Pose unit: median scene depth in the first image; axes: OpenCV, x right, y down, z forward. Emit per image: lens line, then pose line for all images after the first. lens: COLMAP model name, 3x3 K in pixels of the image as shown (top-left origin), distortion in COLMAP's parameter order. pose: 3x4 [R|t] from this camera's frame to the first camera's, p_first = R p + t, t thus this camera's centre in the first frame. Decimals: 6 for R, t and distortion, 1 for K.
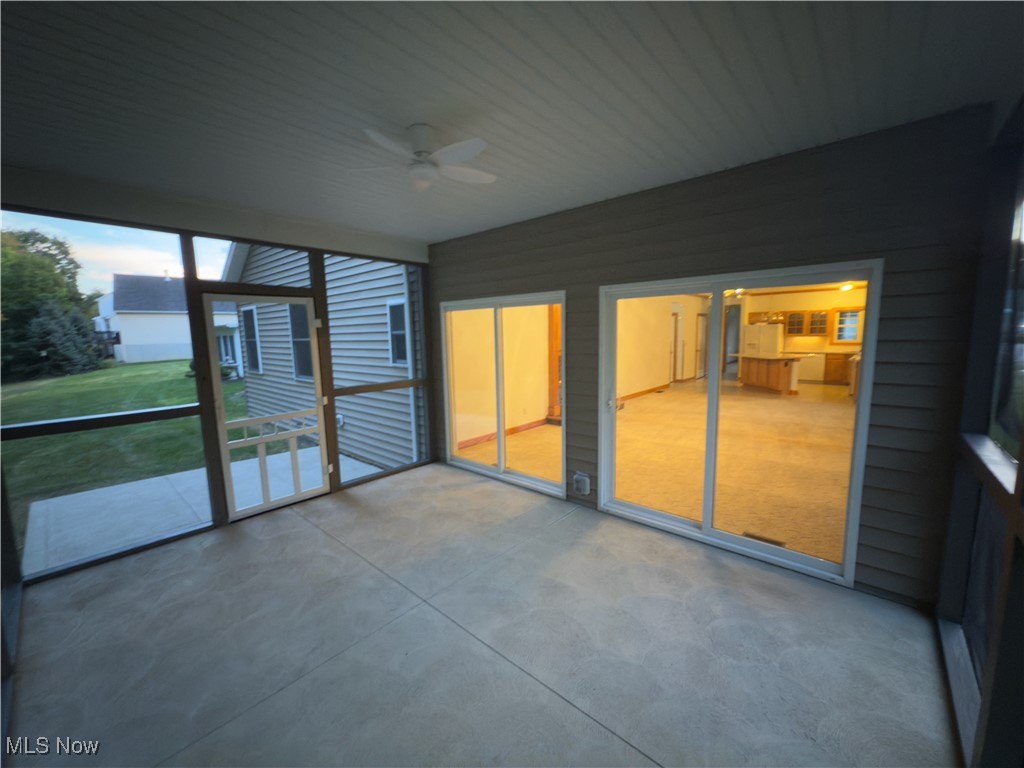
lens RADIAL K [[407.6, 0, 515.0], [0, 407.6, 382.0], [0, 0, 1]] dist [-0.001746, 0.000121]
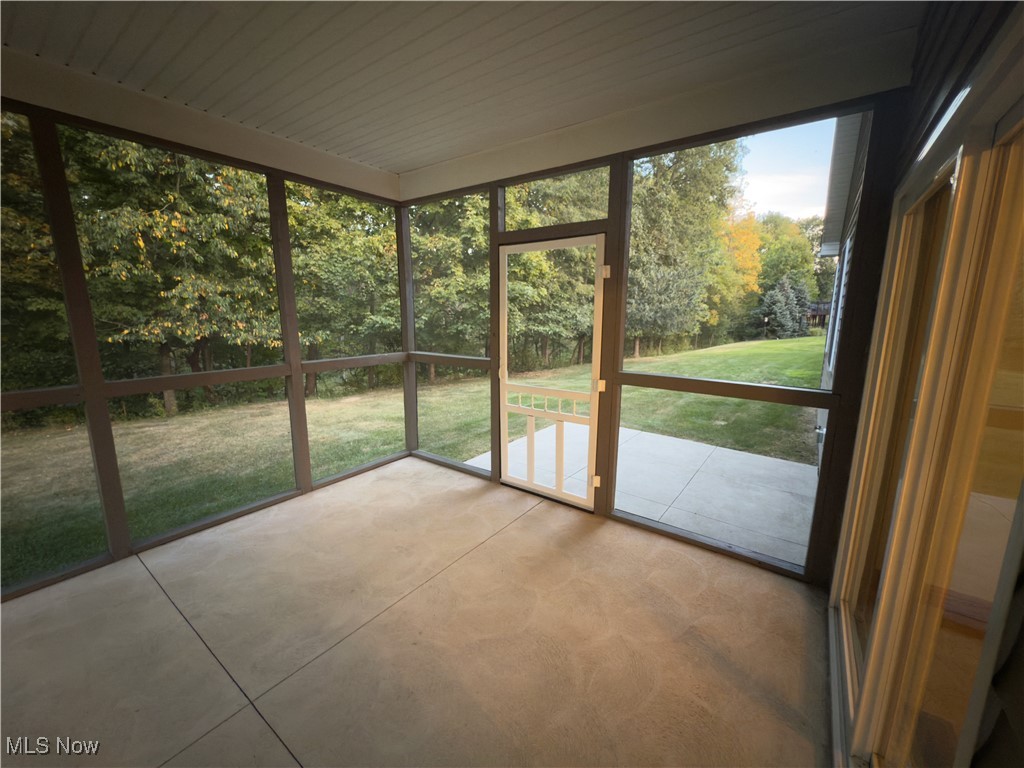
lens RADIAL K [[407.6, 0, 509.5], [0, 407.6, 385.3], [0, 0, 1]] dist [-0.001746, 0.000121]
pose [[0.082698, 0.195531, -0.977204, 0.139056], [-0.121373, 0.975240, 0.184867, -0.044624], [0.989156, 0.103318, 0.104382, 0.532126]]
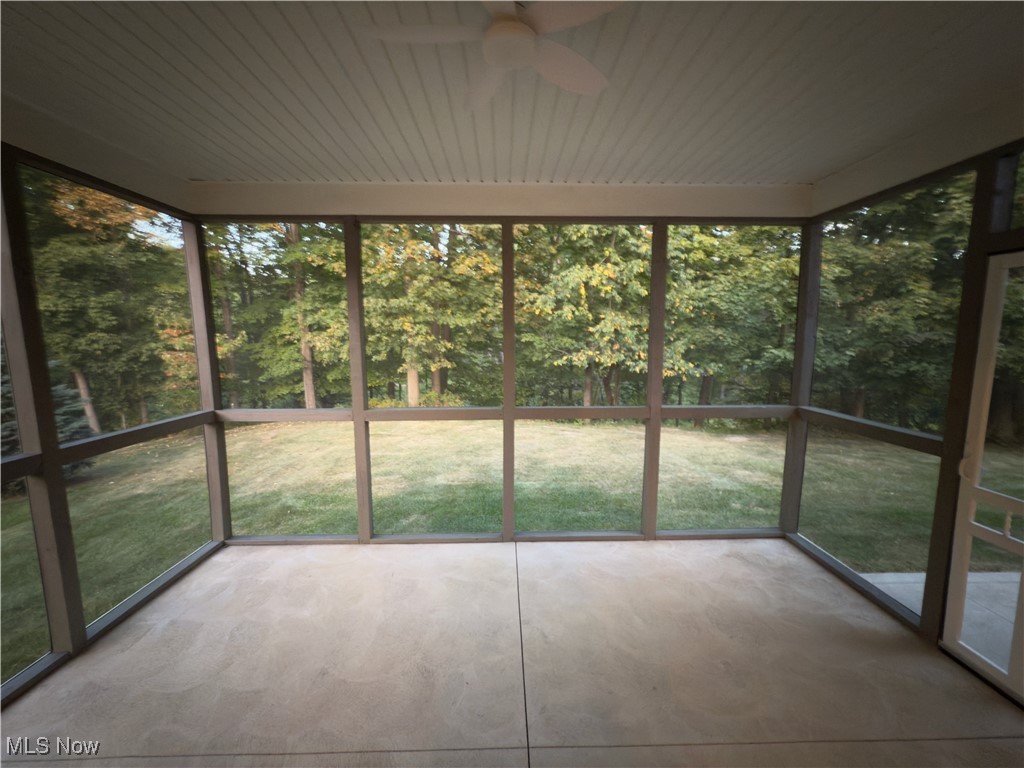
lens RADIAL K [[407.6, 0, 513.5], [0, 407.6, 384.0], [0, 0, 1]] dist [-0.001746, 0.000121]
pose [[-0.739066, 0.095734, -0.666795, 0.071475], [-0.065974, 0.974805, 0.213080, -0.068821], [0.670394, 0.201471, -0.714130, 0.554507]]
